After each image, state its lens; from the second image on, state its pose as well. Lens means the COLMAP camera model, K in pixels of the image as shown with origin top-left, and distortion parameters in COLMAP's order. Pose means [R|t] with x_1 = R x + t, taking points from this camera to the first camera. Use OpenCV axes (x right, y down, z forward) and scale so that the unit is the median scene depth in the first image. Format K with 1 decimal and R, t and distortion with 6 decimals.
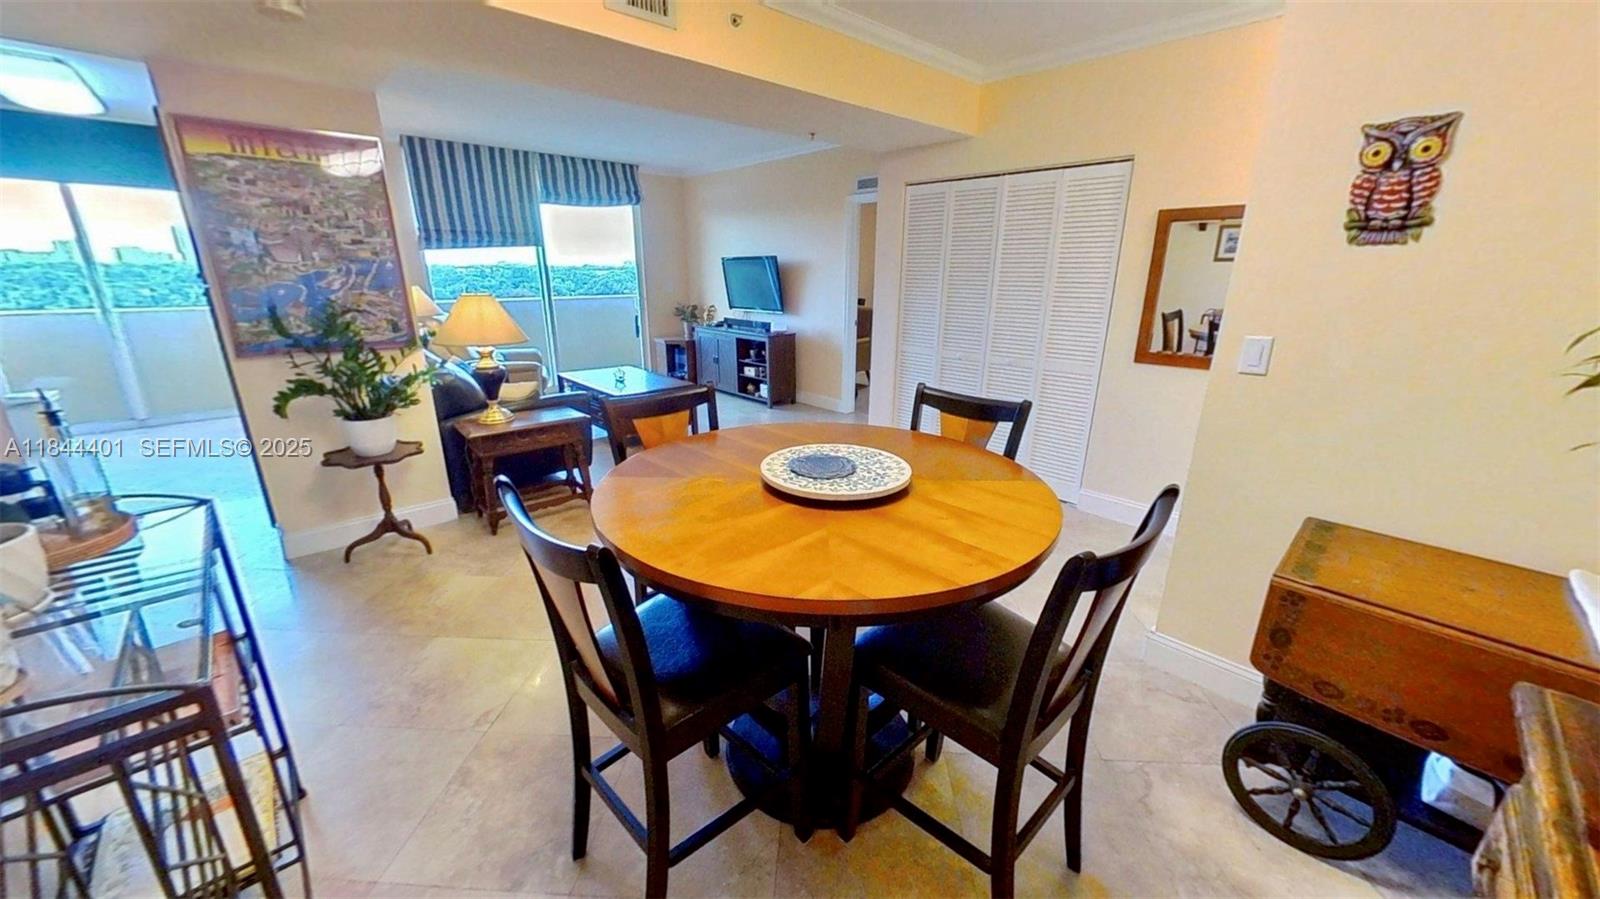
lens RADIAL K [[585.2, 0, 808.2], [0, 585.2, 451.8], [0, 0, 1]] dist [-0.000626, 0.000072]
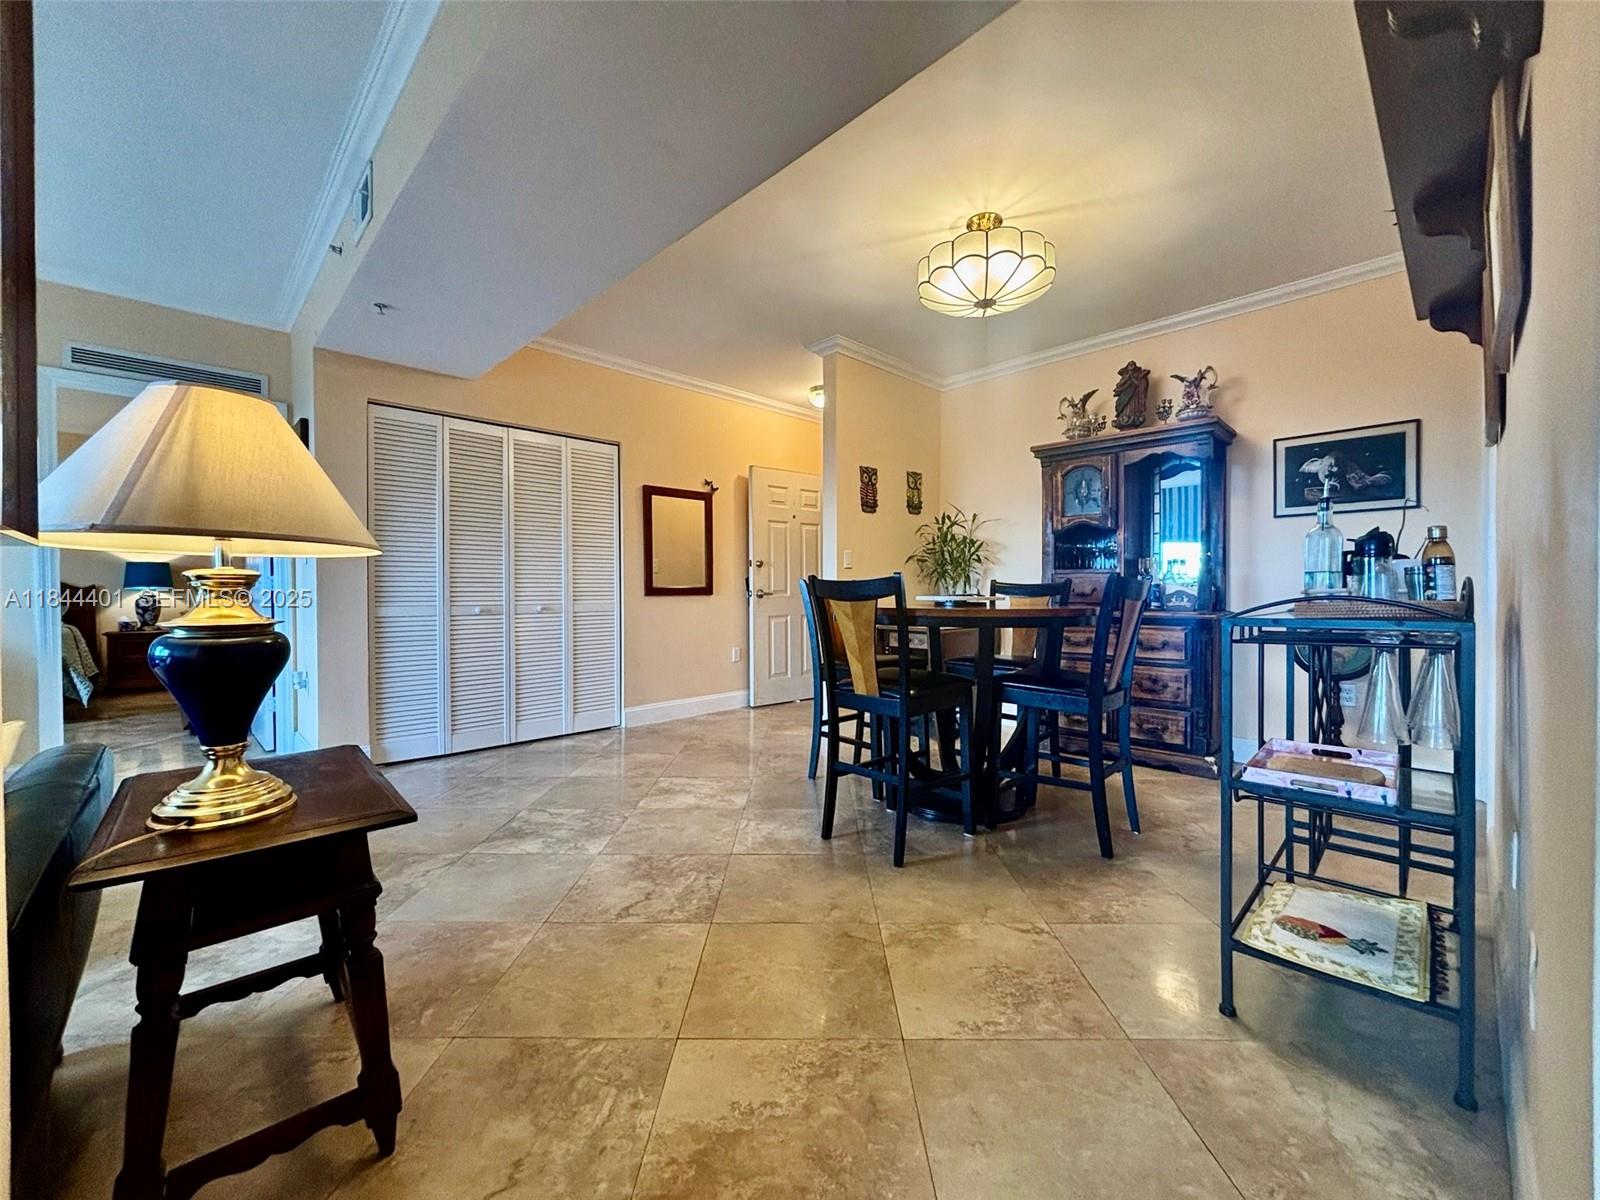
lens RADIAL K [[646.2, 0, 800.0], [0, 646.2, 600.0], [0, 0, 1]] dist [-0.001164, -0.000154]
pose [[-0.006587, -0.023865, 0.999693, -0.548415], [0.300986, 0.953308, 0.024741, -0.049325], [-0.953606, 0.301057, 0.000903, 0.432181]]
